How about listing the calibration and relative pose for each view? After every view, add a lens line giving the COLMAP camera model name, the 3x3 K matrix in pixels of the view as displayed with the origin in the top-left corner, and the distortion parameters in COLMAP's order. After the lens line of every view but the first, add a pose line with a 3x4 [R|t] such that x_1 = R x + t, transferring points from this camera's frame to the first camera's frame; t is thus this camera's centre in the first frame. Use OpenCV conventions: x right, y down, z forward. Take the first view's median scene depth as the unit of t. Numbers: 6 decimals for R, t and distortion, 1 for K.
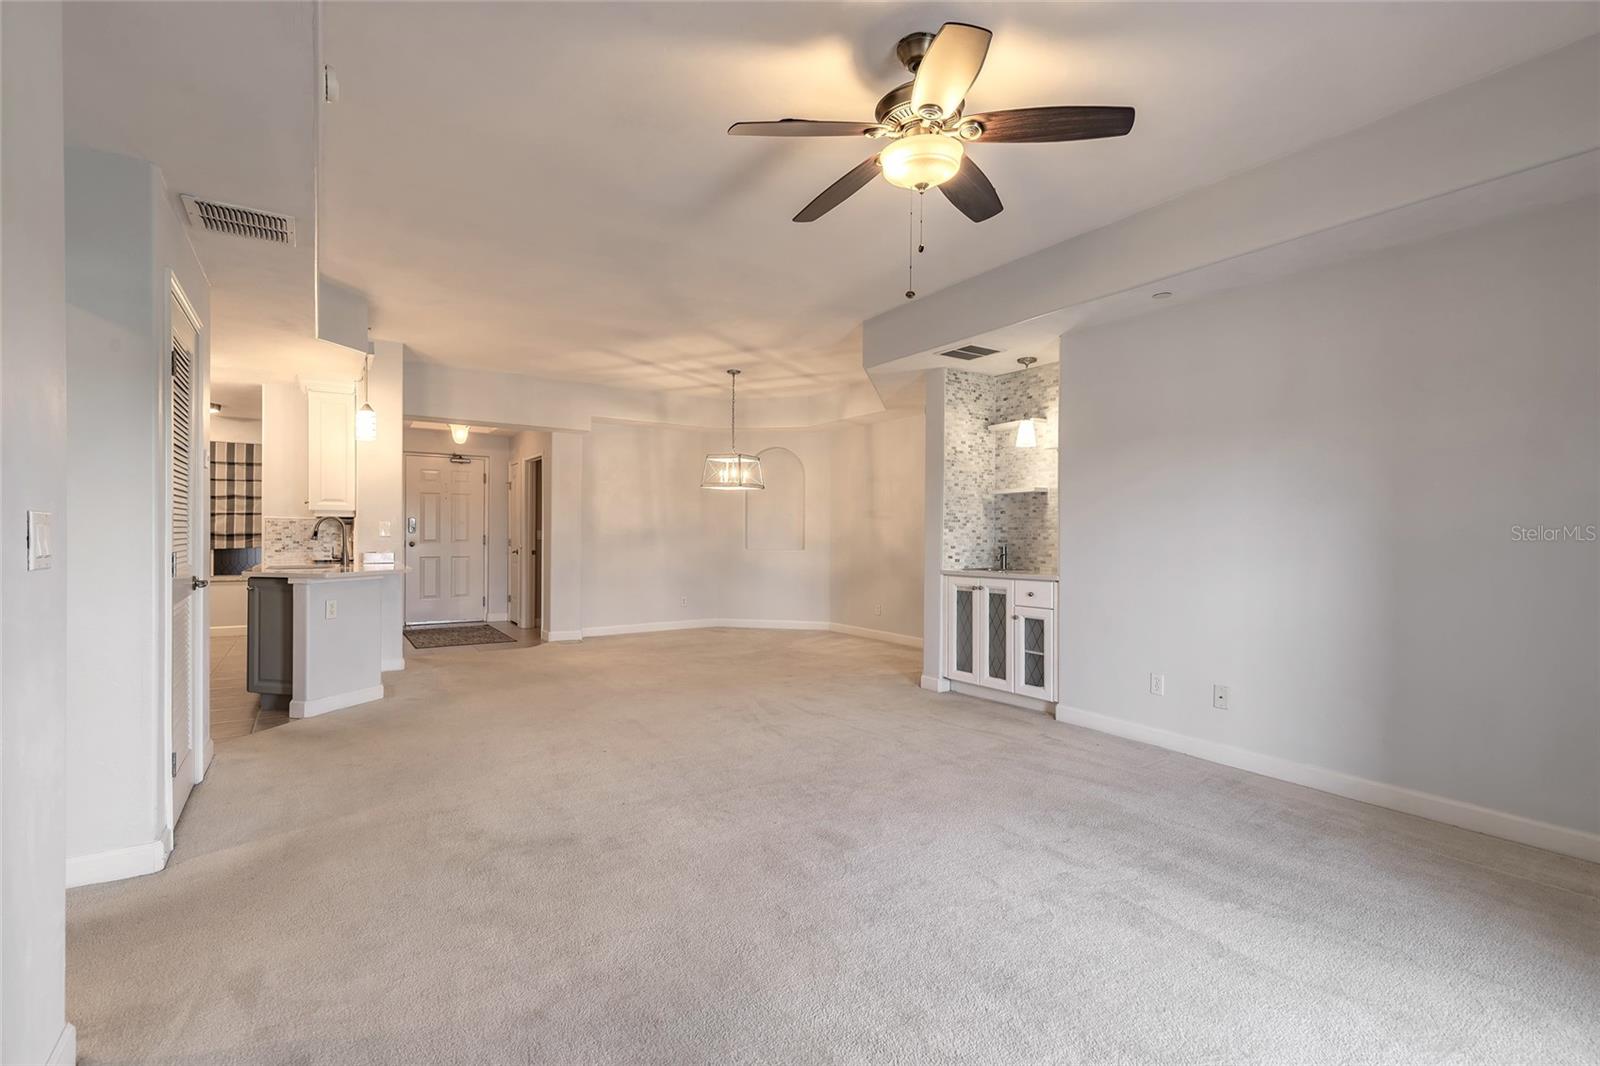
lens RADIAL K [[720.2, 0, 803.8], [0, 720.2, 537.9], [0, 0, 1]] dist [-0.000929, -0.000370]
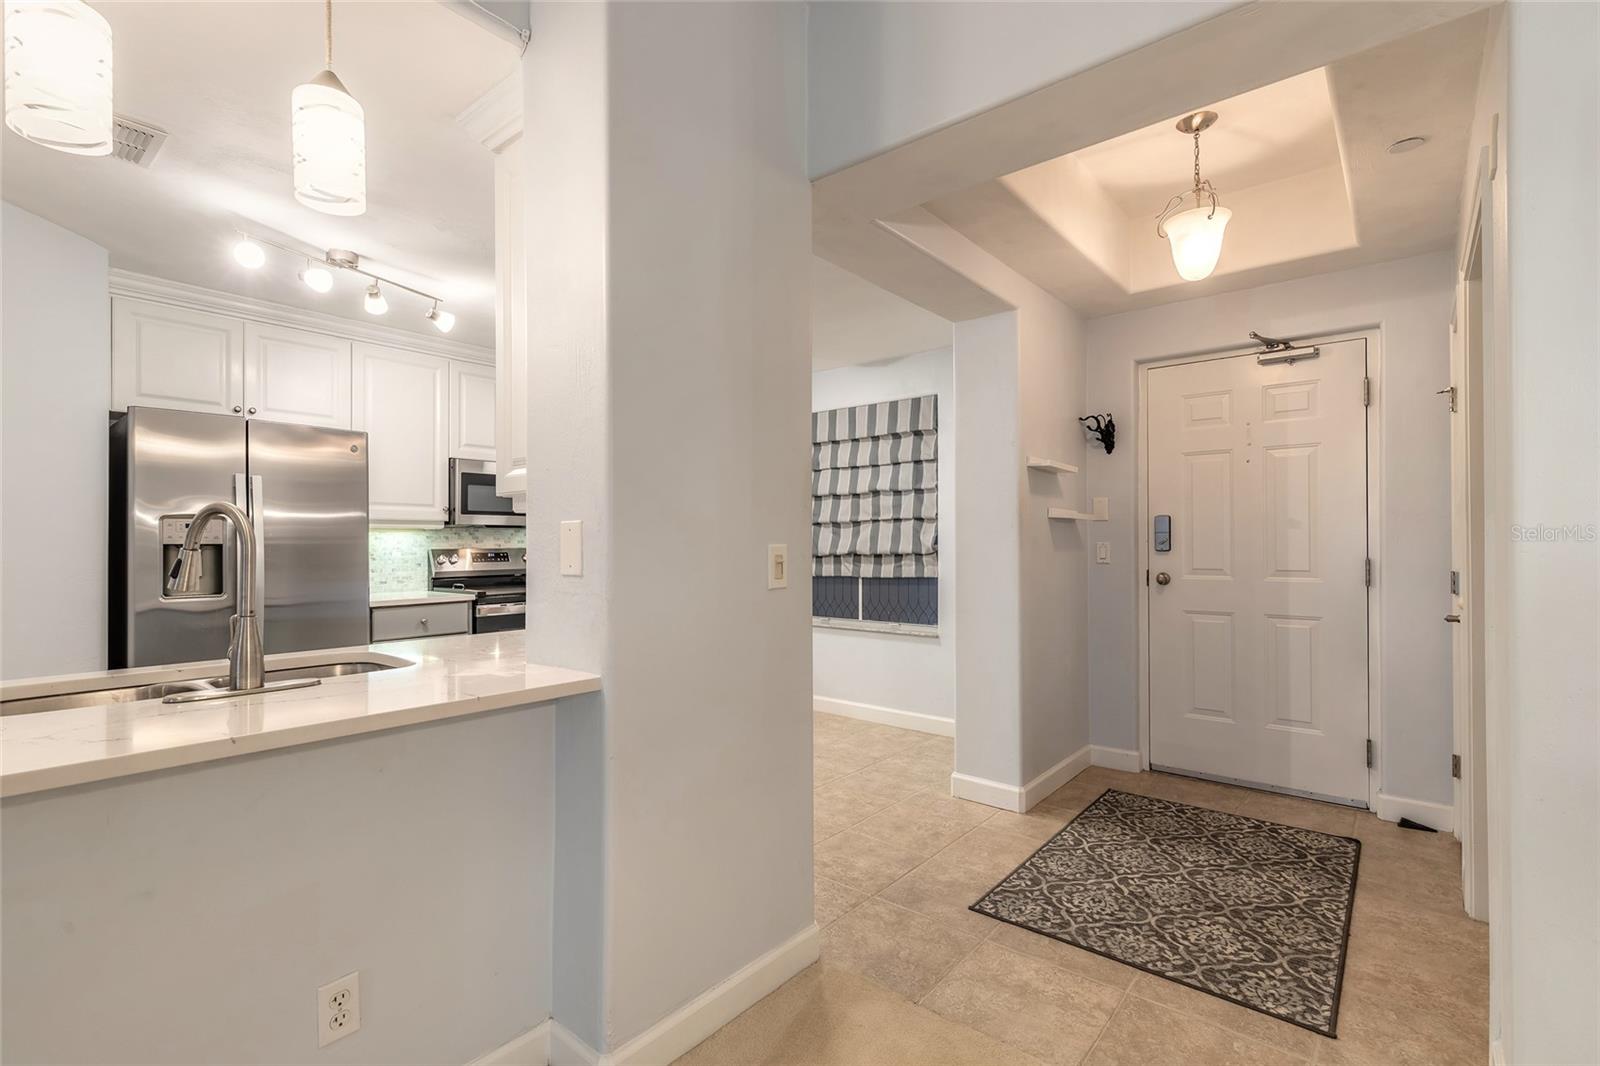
lens RADIAL K [[734.4, 0, 794.9], [0, 734.4, 538.6], [0, 0, 1]] dist [0.009220, 0.000216]
pose [[0.284180, -0.013780, -0.958672, -0.247502], [-0.000816, 0.999893, -0.014614, -0.010265], [0.958771, 0.004935, 0.284139, 0.855133]]
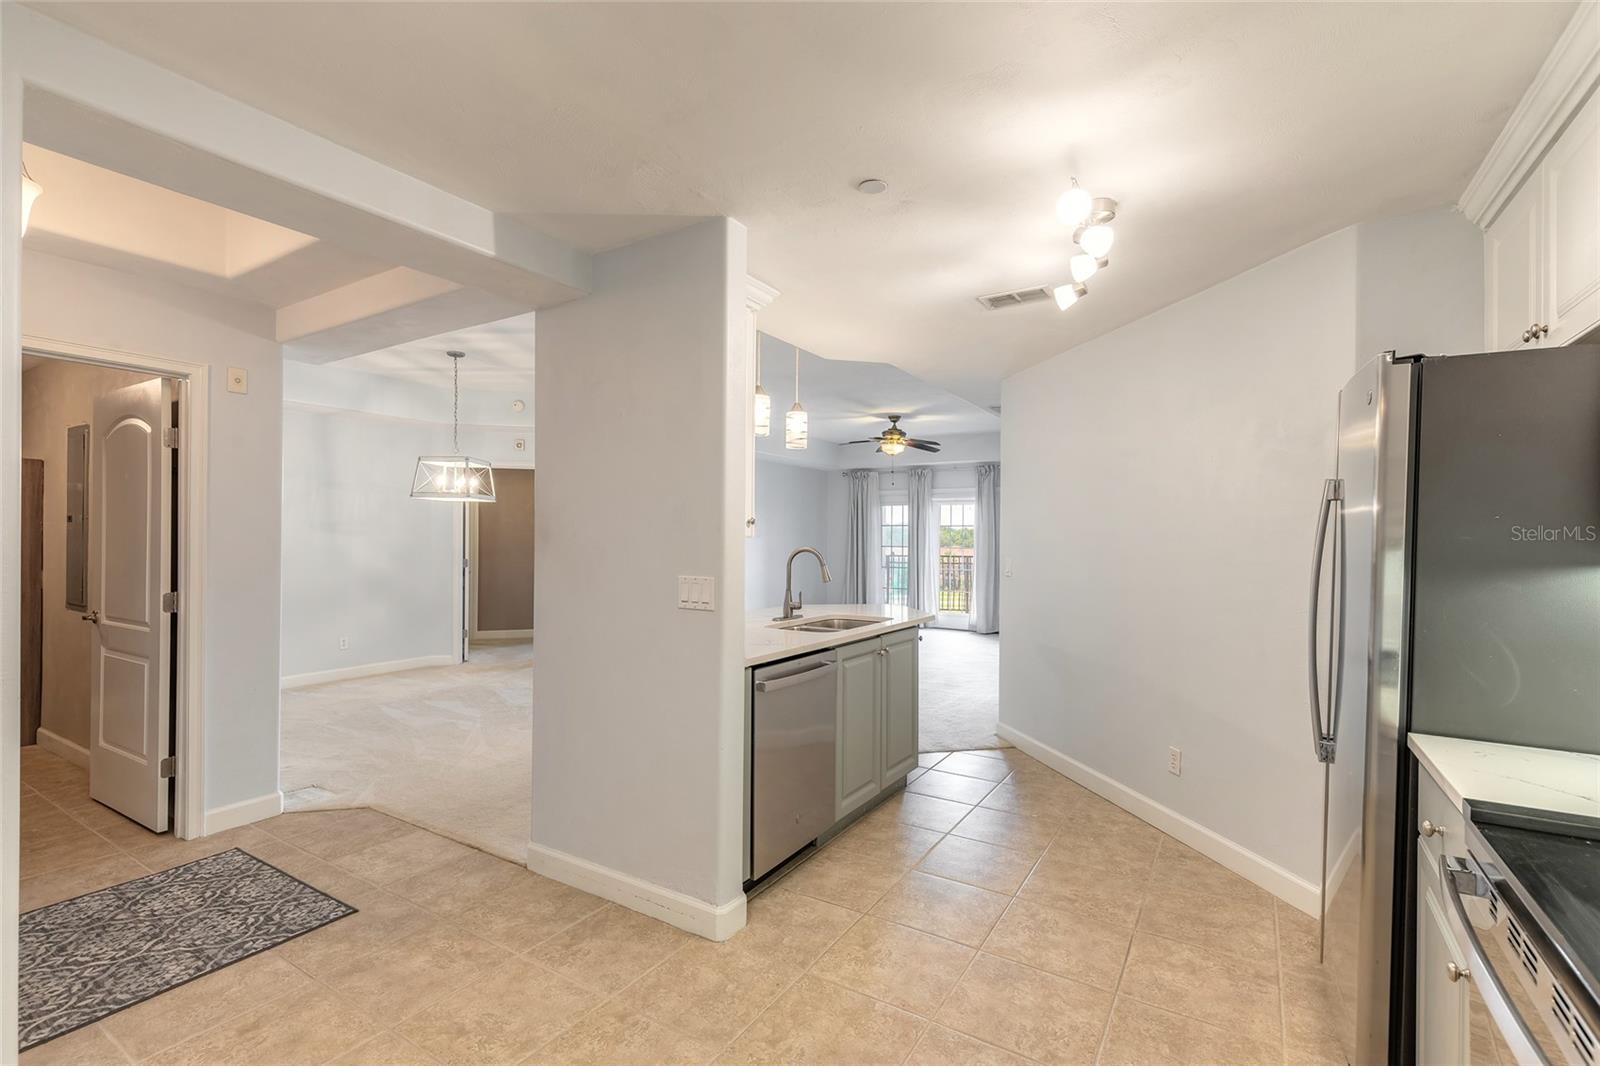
lens RADIAL K [[716.8, 0, 791.9], [0, 716.8, 534.4], [0, 0, 1]] dist [0.001488, -0.000076]
pose [[-0.414811, -0.005220, 0.909893, -0.977307], [-0.005303, 0.999980, 0.003319, -0.034092], [-0.909892, -0.003448, -0.414830, 0.984327]]
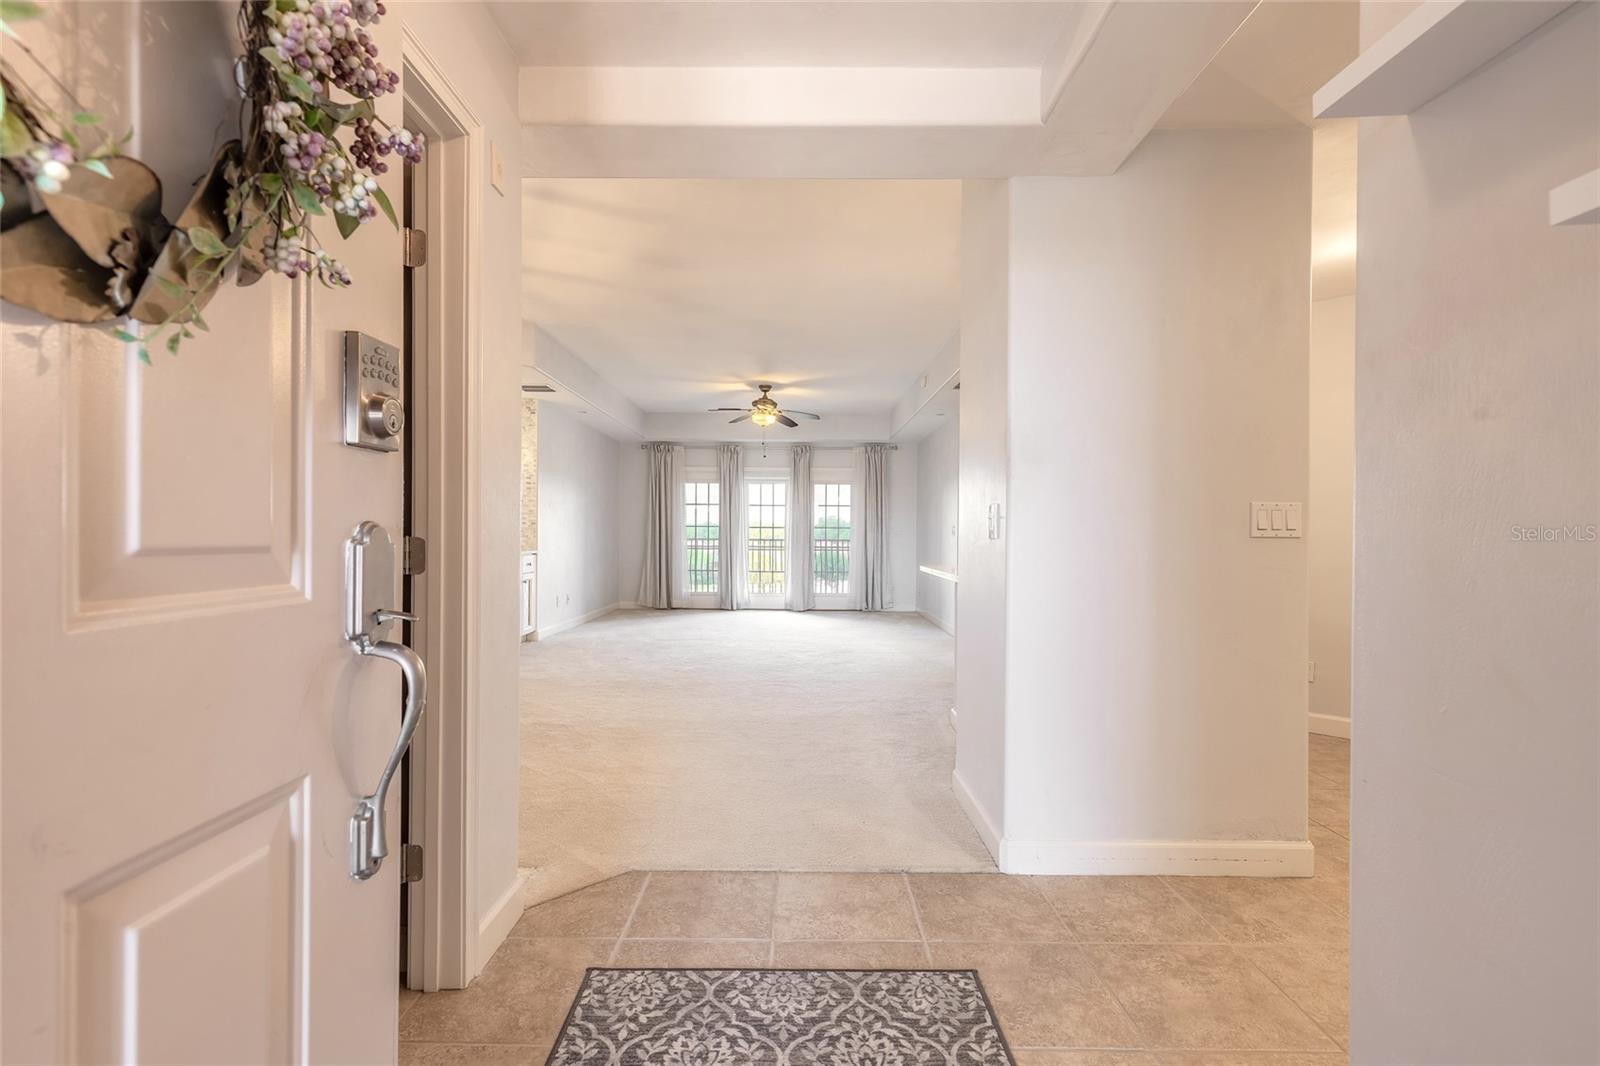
lens RADIAL K [[734.4, 0, 794.9], [0, 734.4, 538.6], [0, 0, 1]] dist [0.009220, 0.000216]
pose [[-0.830313, -0.014316, 0.557114, -0.648267], [-0.009395, 0.999888, 0.011692, 0.002262], [-0.557218, 0.004474, -0.830354, 1.285427]]
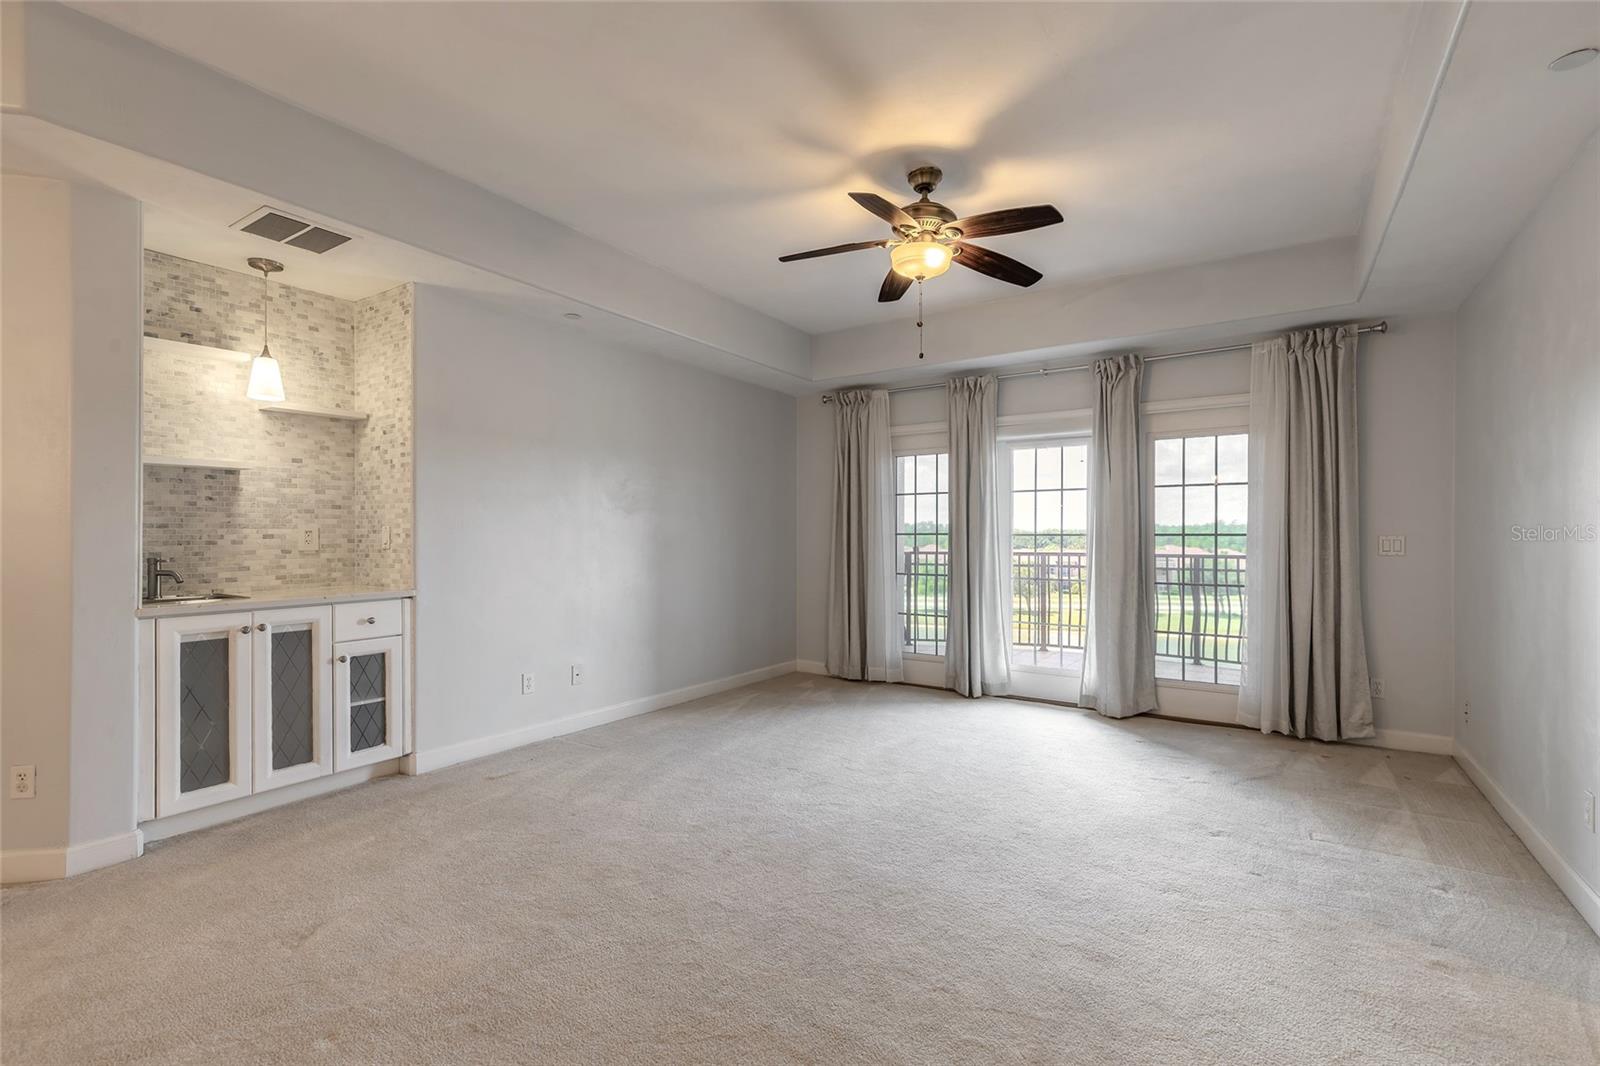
lens RADIAL K [[724.8, 0, 791.6], [0, 724.8, 537.3], [0, 0, 1]] dist [0.009189, 0.000203]
pose [[-0.392157, -0.002373, 0.919895, -0.330351], [0.003576, 0.999985, 0.004104, -0.003554], [-0.919892, 0.004899, -0.392142, 0.579921]]
